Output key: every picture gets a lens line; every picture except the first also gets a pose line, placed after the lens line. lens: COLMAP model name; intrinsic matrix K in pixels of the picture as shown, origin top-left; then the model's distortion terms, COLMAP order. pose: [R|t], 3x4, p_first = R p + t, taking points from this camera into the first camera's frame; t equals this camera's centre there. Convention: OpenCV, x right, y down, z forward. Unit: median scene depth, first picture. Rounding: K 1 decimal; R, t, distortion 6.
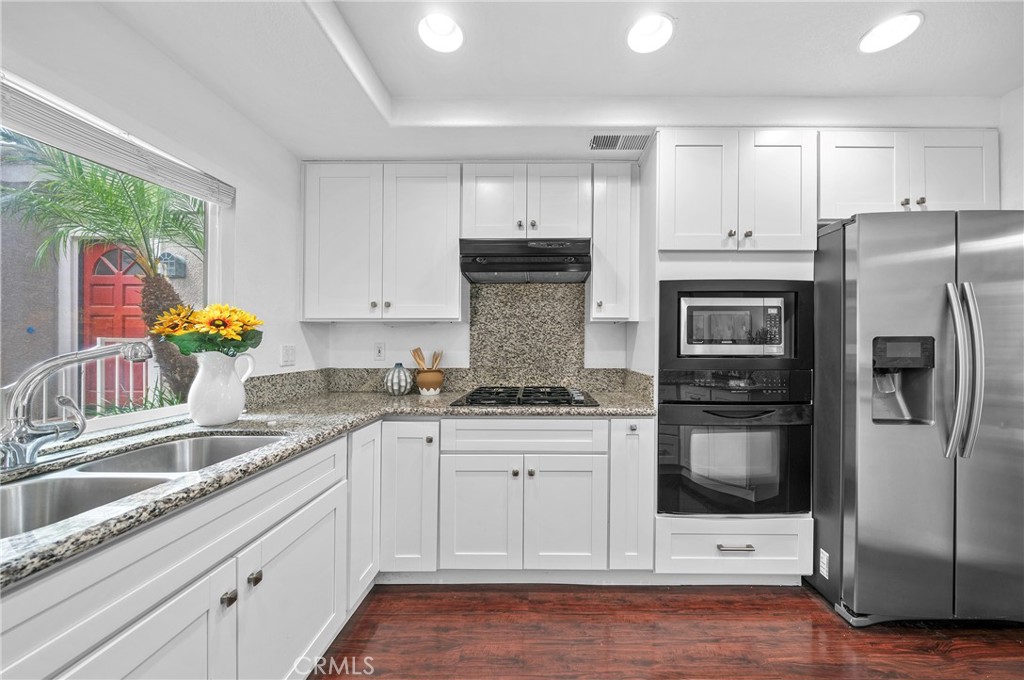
lens RADIAL K [[357.1, 0, 537.6], [0, 357.1, 341.9], [0, 0, 1]] dist [-0.000464, -0.000071]
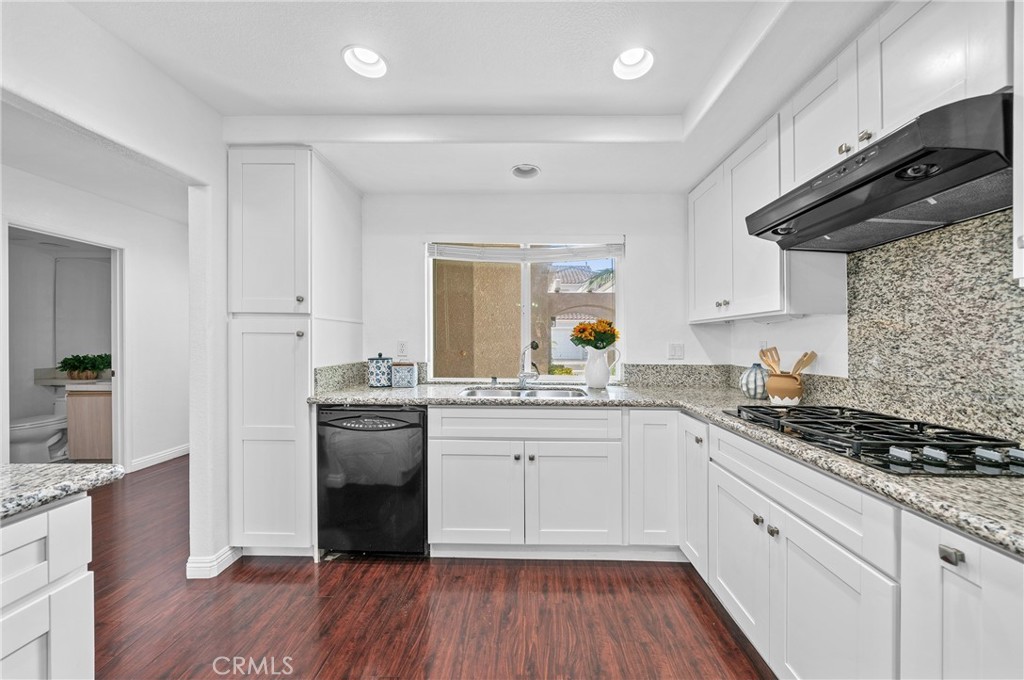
lens RADIAL K [[350.6, 0, 531.3], [0, 350.6, 340.9], [0, 0, 1]] dist [-0.000139, 0.000019]
pose [[0.010657, -0.002267, -0.999941, 0.503754], [0.000705, 0.999997, -0.002260, 0.003156], [0.999943, -0.000681, 0.010658, 0.412647]]
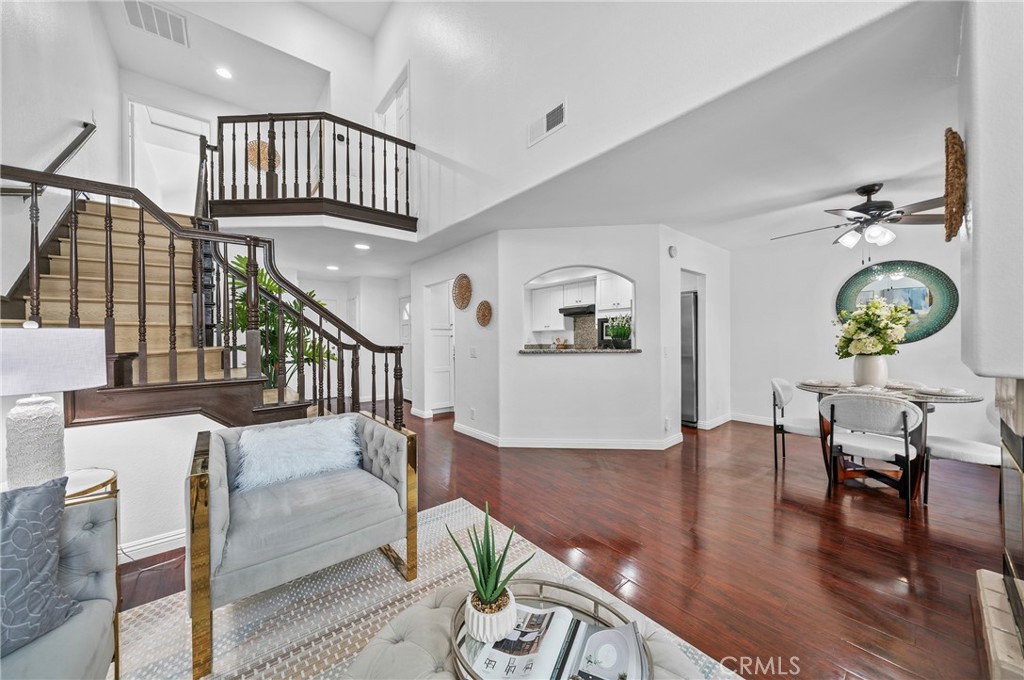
lens RADIAL K [[352.0, 0, 512.4], [0, 352.0, 341.4], [0, 0, 1]] dist [-0.001642, -0.000280]
pose [[0.648589, 0.002606, -0.761134, 1.921195], [0.014281, 0.999776, 0.015593, -0.010947], [0.761004, -0.020983, 0.648407, -1.497255]]
